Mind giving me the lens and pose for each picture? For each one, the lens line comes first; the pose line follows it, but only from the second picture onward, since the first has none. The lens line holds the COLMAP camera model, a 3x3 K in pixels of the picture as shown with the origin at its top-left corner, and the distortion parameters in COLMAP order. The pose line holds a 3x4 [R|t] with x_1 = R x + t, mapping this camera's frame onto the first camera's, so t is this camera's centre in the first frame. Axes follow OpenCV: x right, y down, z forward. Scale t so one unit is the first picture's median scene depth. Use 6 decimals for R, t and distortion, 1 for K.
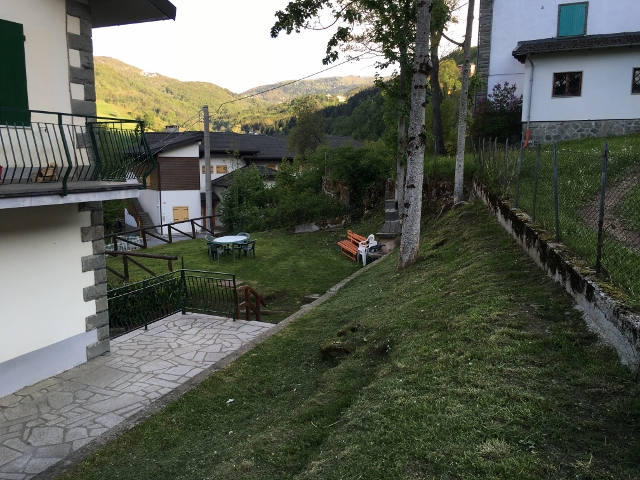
lens RADIAL K [[543.1, 0, 317.5], [0, 543.1, 238.2], [0, 0, 1]] dist [0.070070, -0.084902]
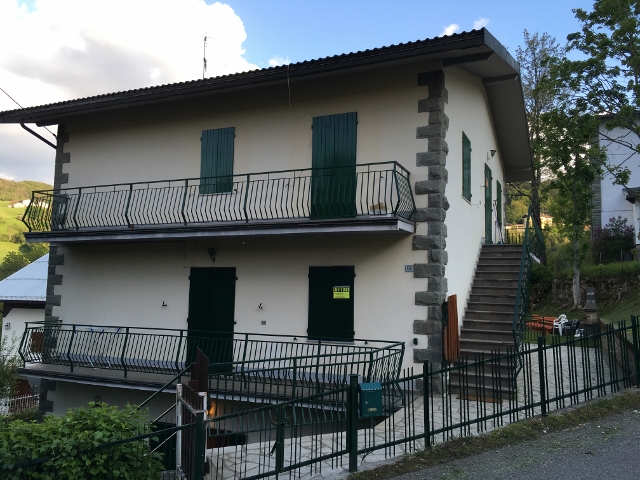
lens RADIAL K [[543.1, 0, 321.7], [0, 543.1, 241.3], [0, 0, 1]] dist [0.070070, -0.084902]
pose [[0.999601, 0.014604, -0.024171, -0.394361], [-0.019828, 0.972402, -0.232468, 0.121148], [0.020109, 0.232854, 0.972304, -0.369089]]
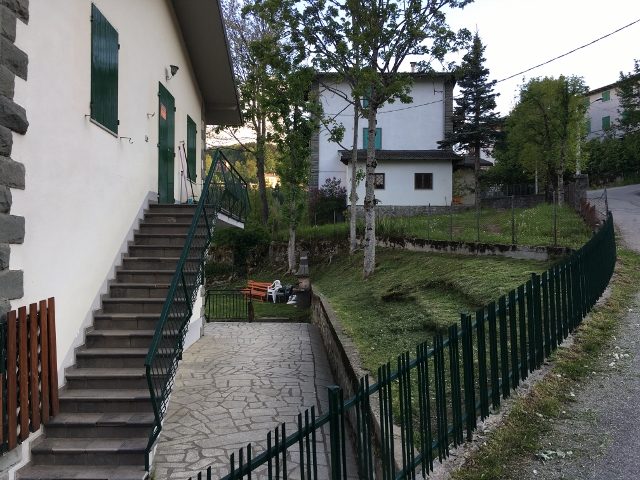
lens RADIAL K [[543.1, 0, 320.0], [0, 543.1, 237.3], [0, 0, 1]] dist [0.070070, -0.084902]
pose [[0.902357, 0.012468, 0.430810, -0.296790], [0.058605, 0.986748, -0.151308, 0.076113], [-0.426987, 0.161782, 0.889668, -0.194232]]
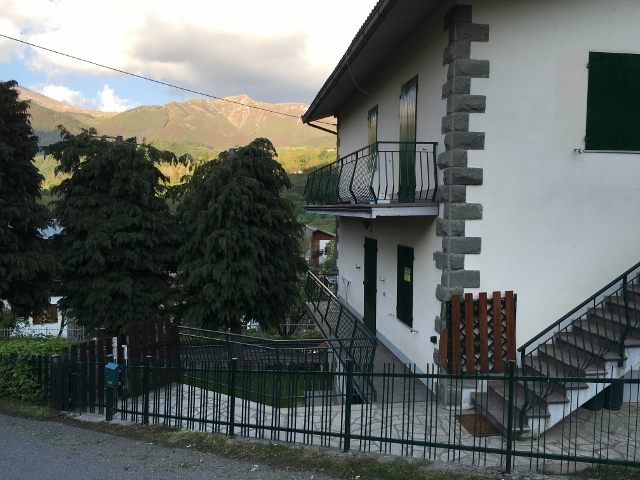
lens RADIAL K [[543.1, 0, 319.4], [0, 543.1, 236.9], [0, 0, 1]] dist [0.070070, -0.084902]
pose [[0.522570, 0.051294, -0.851052, -0.078609], [-0.133866, 0.990744, -0.022484, 0.050249], [0.842022, 0.125677, 0.524599, -0.215256]]
